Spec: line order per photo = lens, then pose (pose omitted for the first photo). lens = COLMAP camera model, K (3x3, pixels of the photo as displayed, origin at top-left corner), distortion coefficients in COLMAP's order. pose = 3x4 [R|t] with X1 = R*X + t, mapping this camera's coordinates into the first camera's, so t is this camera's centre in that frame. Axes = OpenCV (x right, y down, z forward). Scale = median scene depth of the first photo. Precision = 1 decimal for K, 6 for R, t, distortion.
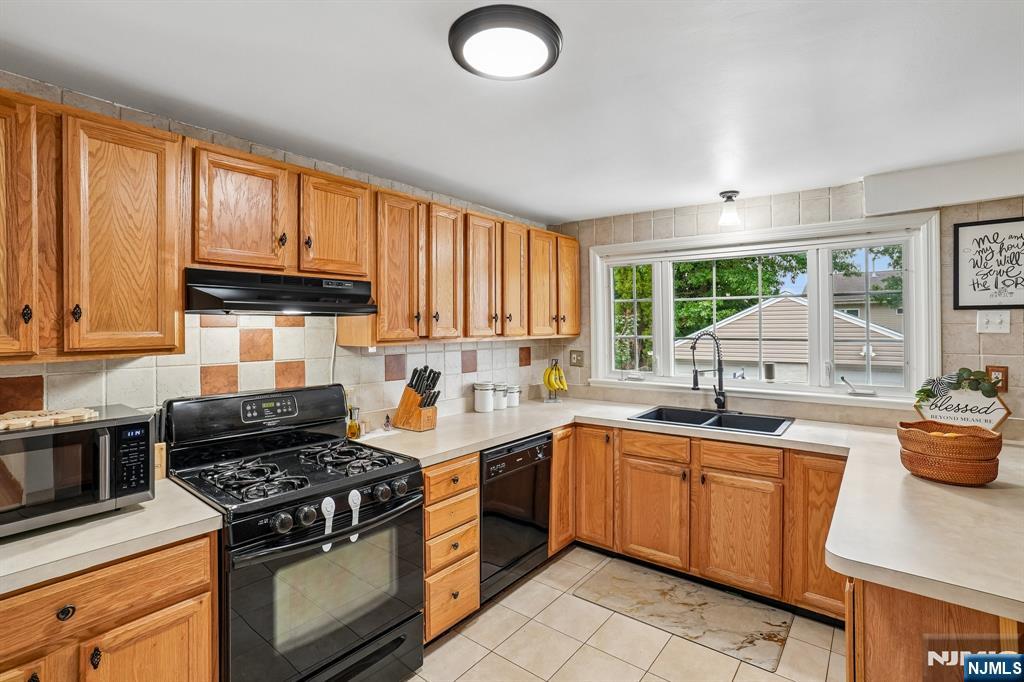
lens RADIAL K [[485.4, 0, 515.3], [0, 485.4, 323.6], [0, 0, 1]] dist [-0.066739, 0.034755]
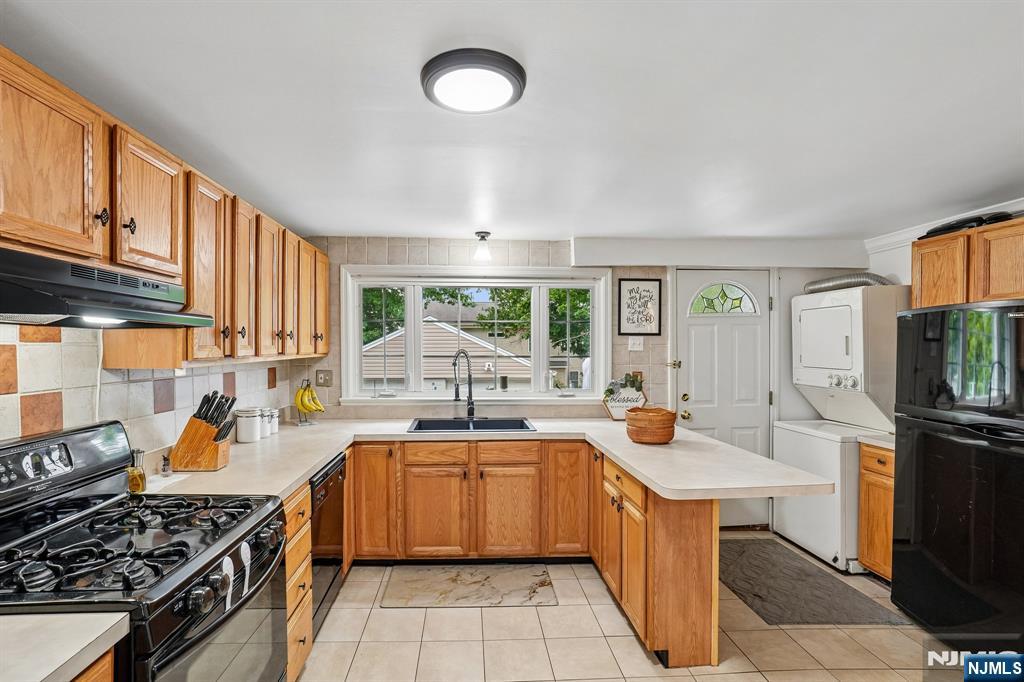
lens RADIAL K [[489.0, 0, 485.8], [0, 489.0, 349.2], [0, 0, 1]] dist [-0.076655, 0.048616]
pose [[0.763738, 0.000771, 0.645526, -0.384654], [-0.007670, 0.999940, 0.007881, 0.005657], [-0.645480, -0.010970, 0.763698, 0.079773]]
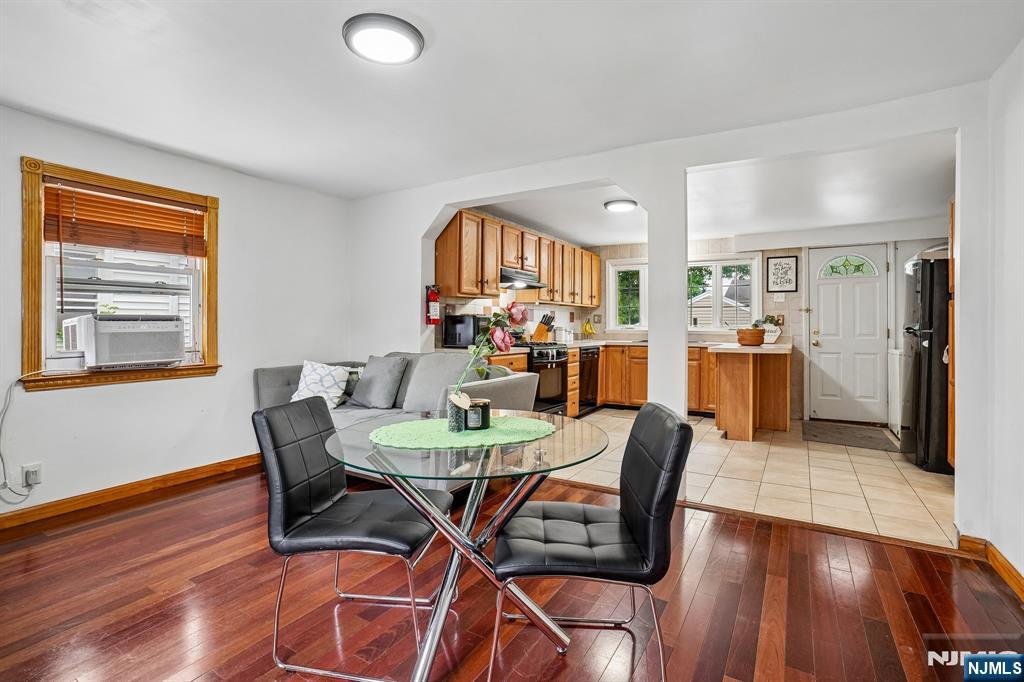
lens RADIAL K [[475.9, 0, 535.5], [0, 475.9, 321.4], [0, 0, 1]] dist [-0.001614, 0.000132]
pose [[0.986792, 0.011847, 0.161556, -0.625989], [-0.011591, 0.999930, -0.002526, 0.135890], [-0.161574, 0.000620, 0.986860, -1.200568]]
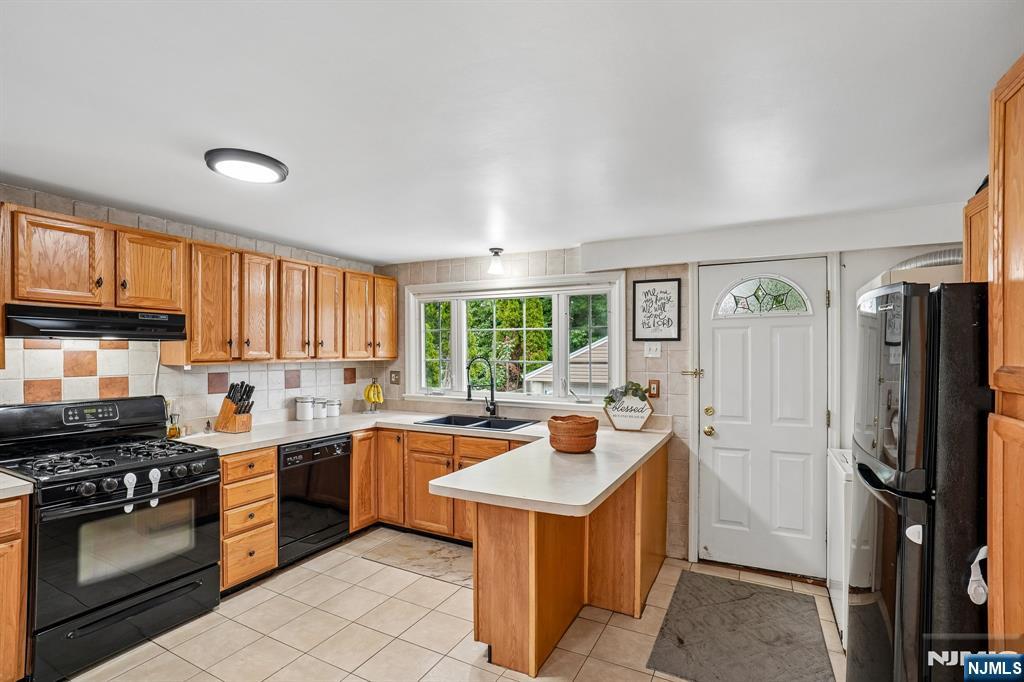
lens RADIAL K [[480.2, 0, 511.6], [0, 480.2, 353.6], [0, 0, 1]] dist [-0.062589, 0.033366]
pose [[0.982987, 0.006022, 0.183575, 0.294180], [-0.007831, 0.999928, 0.009128, -0.001467], [-0.183507, -0.010411, 0.982963, -0.349270]]
